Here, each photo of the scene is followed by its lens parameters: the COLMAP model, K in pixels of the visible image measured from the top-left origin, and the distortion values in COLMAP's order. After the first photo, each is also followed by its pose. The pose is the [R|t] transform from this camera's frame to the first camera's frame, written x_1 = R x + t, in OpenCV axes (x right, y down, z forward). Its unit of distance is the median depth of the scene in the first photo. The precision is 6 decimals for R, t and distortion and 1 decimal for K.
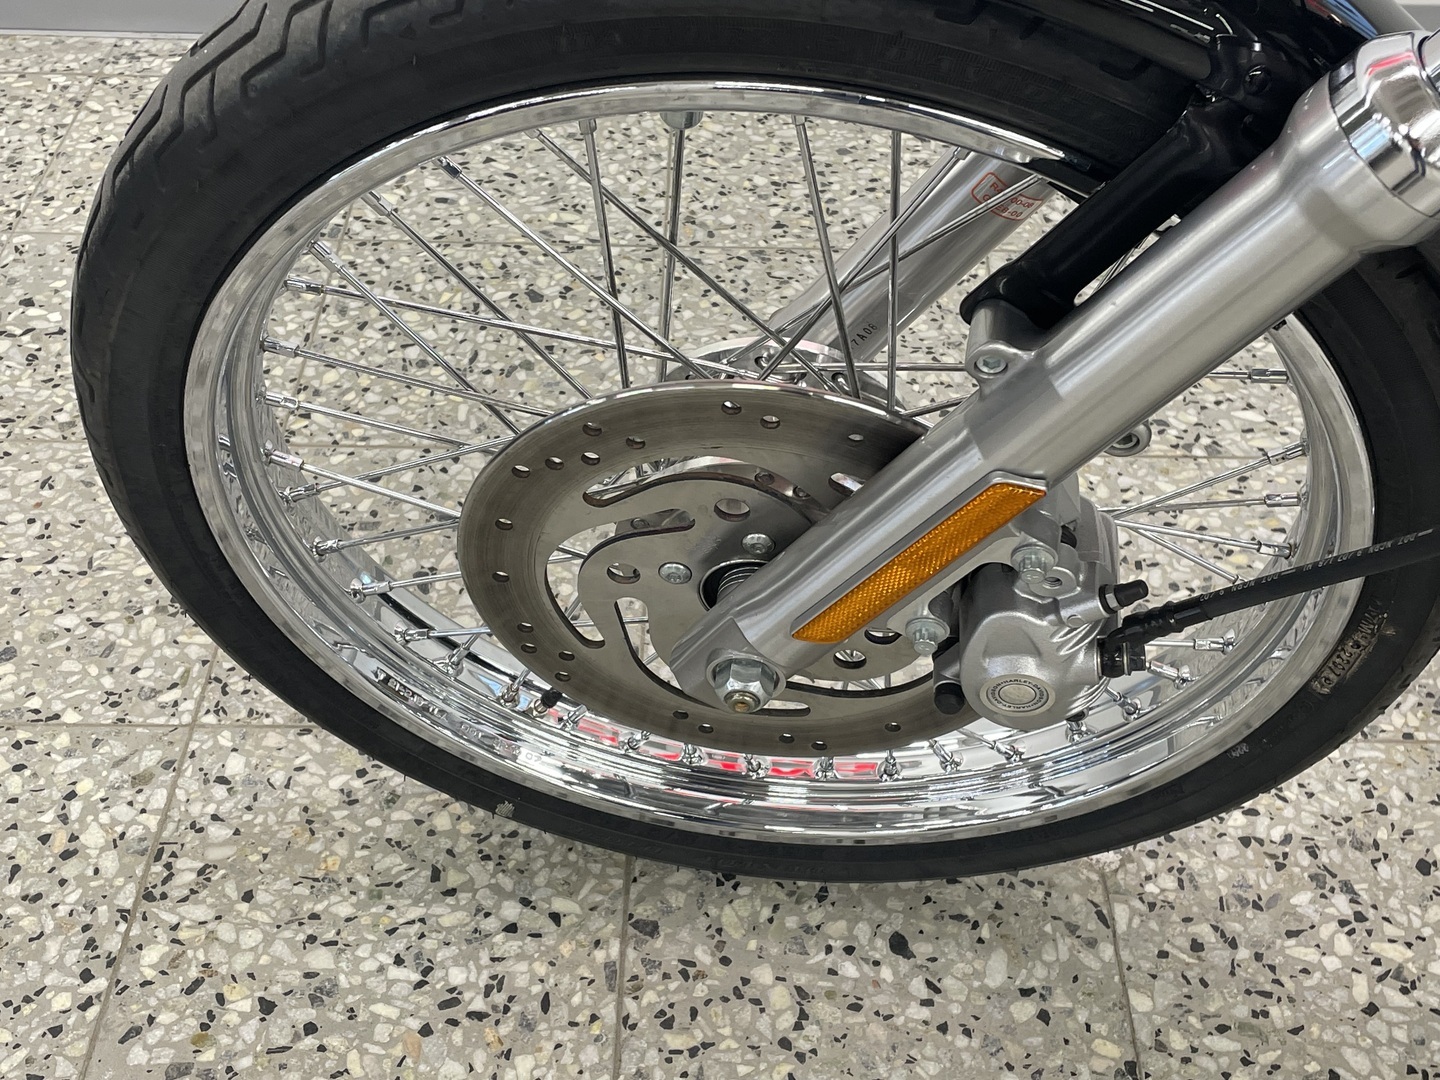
lens RADIAL K [[1777.3, 0, 720.6], [0, 1777.3, 497.2], [0, 0, 1]] dist [0.087365, -0.125839]
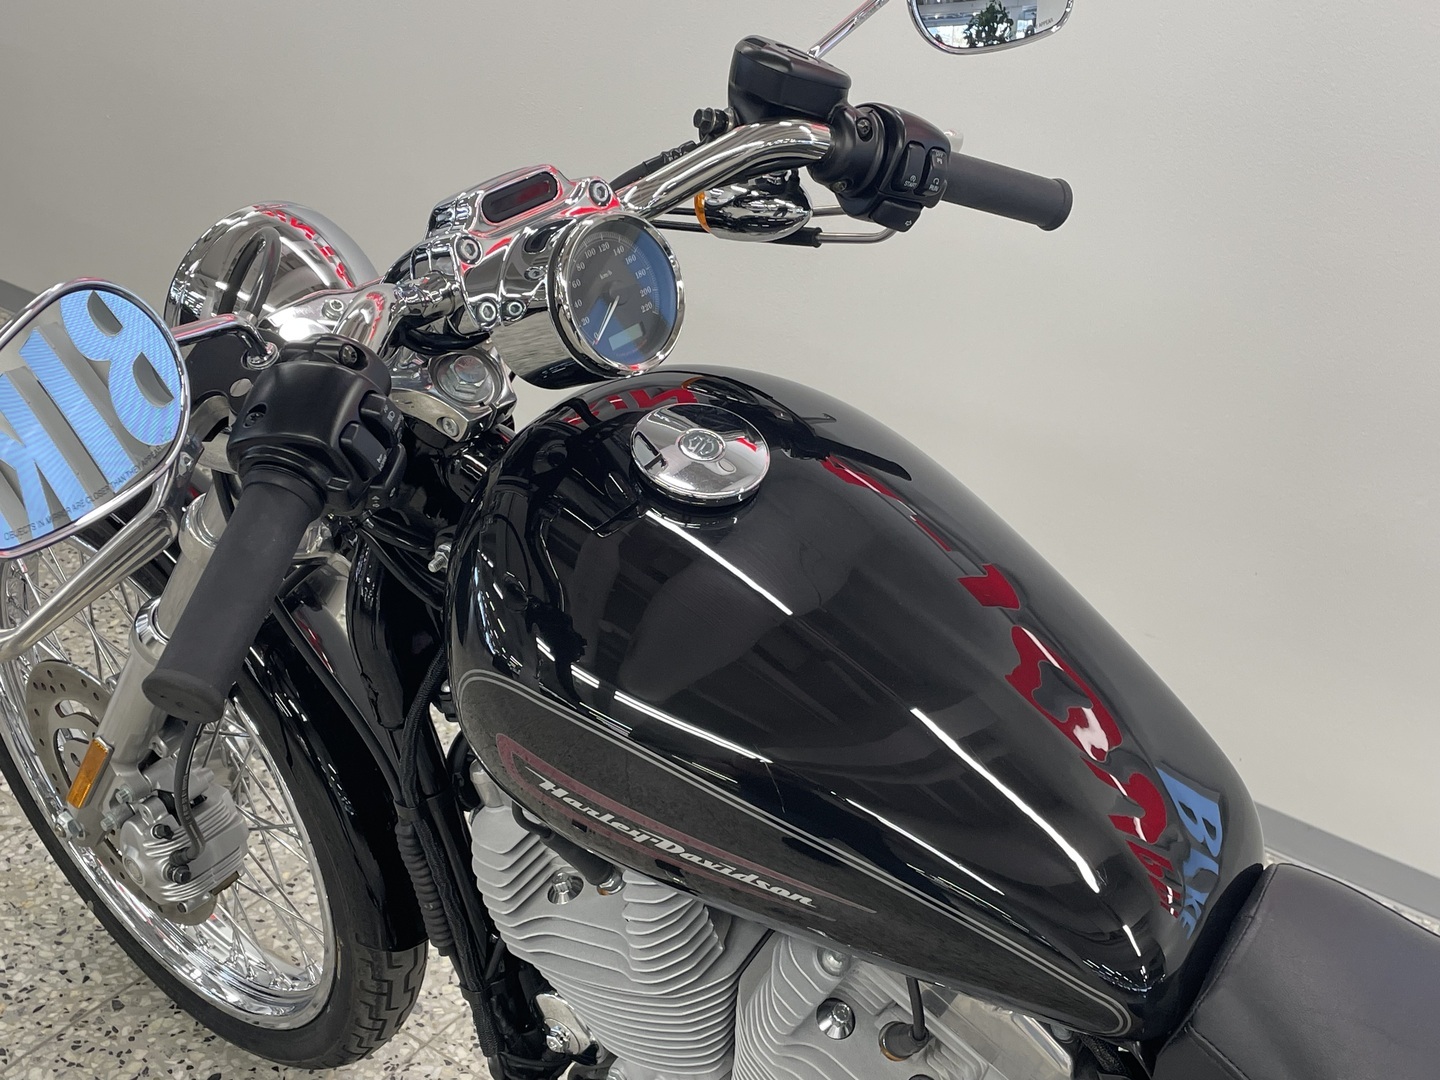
lens RADIAL K [[1777.3, 0, 720.6], [0, 1777.3, 497.2], [0, 0, 1]] dist [0.087365, -0.125839]
pose [[0.838262, 0.309236, -0.449099, 1.093910], [-0.424667, 0.886870, -0.181986, -0.129346], [0.342016, 0.343270, 0.874752, -0.503795]]
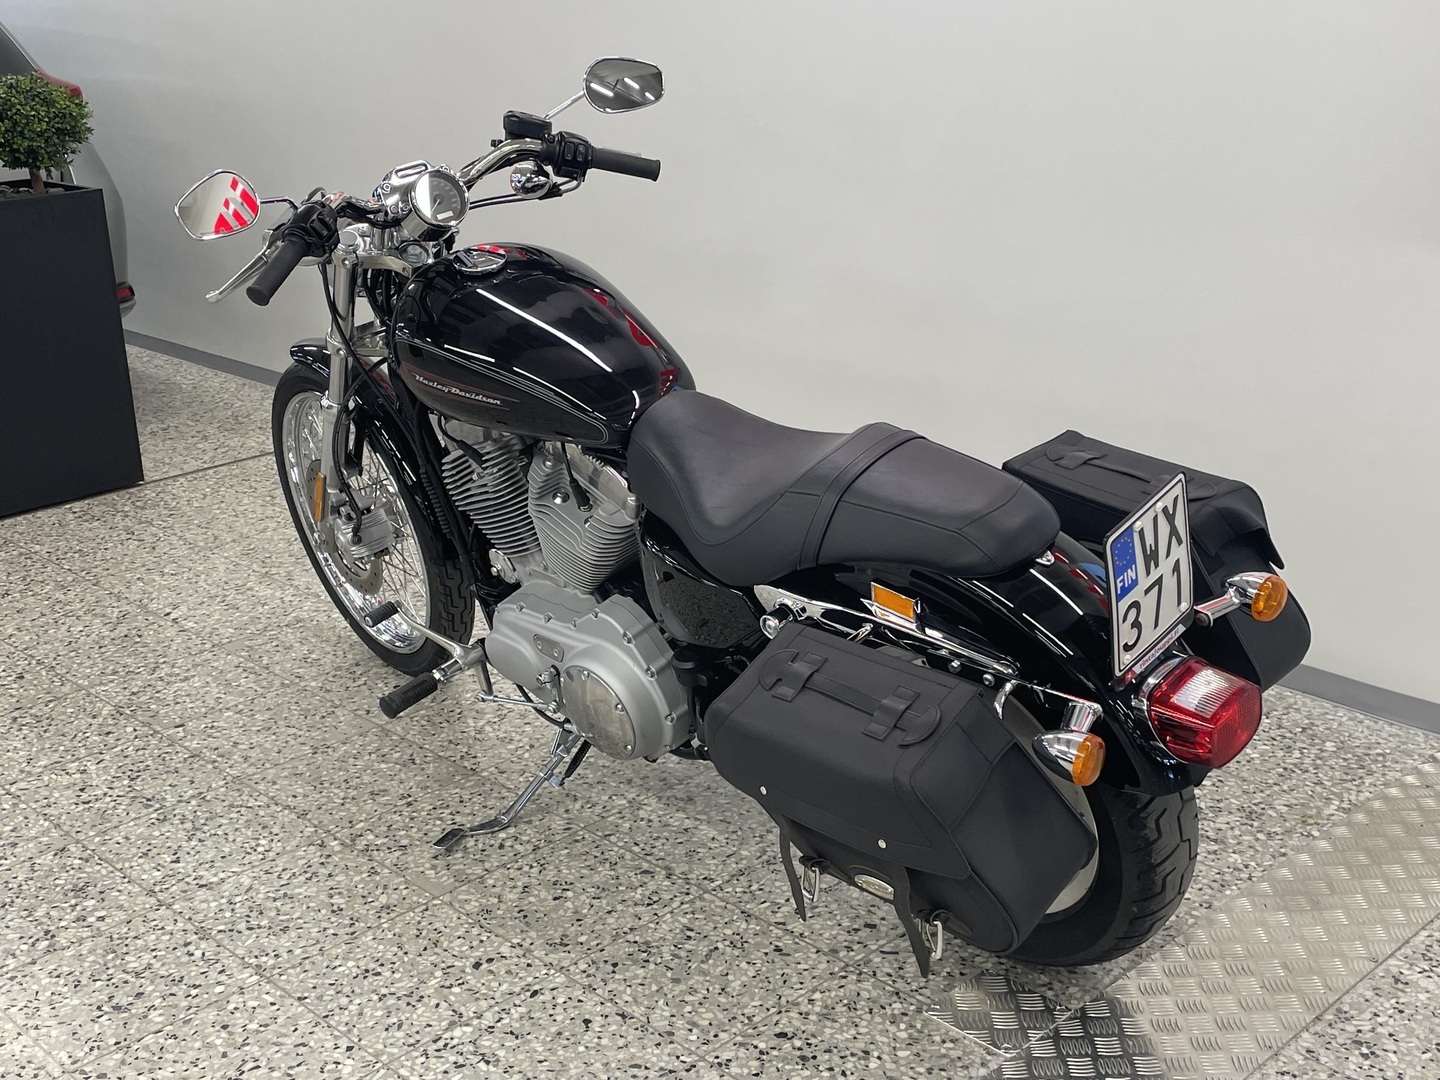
lens RADIAL K [[1777.3, 0, 720.6], [0, 1777.3, 497.2], [0, 0, 1]] dist [0.087365, -0.125839]
pose [[0.699549, 0.179476, -0.691679, 2.765329], [-0.437618, 0.872800, -0.216124, 0.394147], [0.564909, 0.453881, 0.689108, -1.098439]]
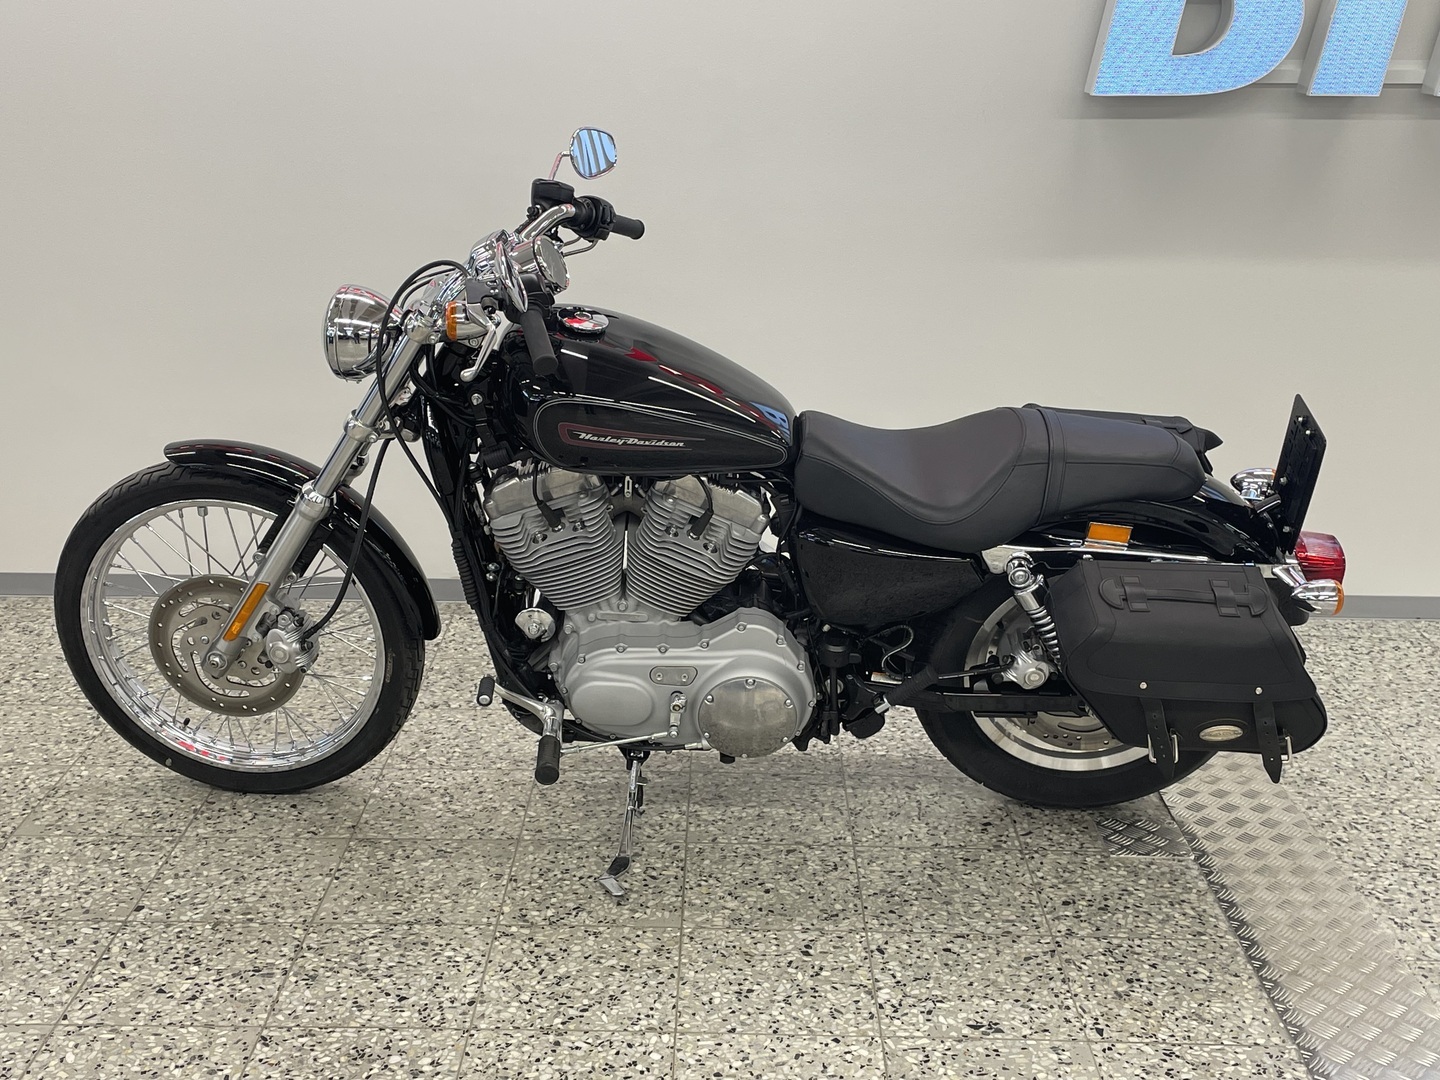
lens RADIAL K [[1777.3, 0, 720.6], [0, 1777.3, 497.2], [0, 0, 1]] dist [0.087365, -0.125839]
pose [[0.999984, -0.004345, -0.003544, 0.845666], [0.002379, 0.901123, -0.433557, 1.106126], [0.005077, 0.433542, 0.901119, -1.985080]]
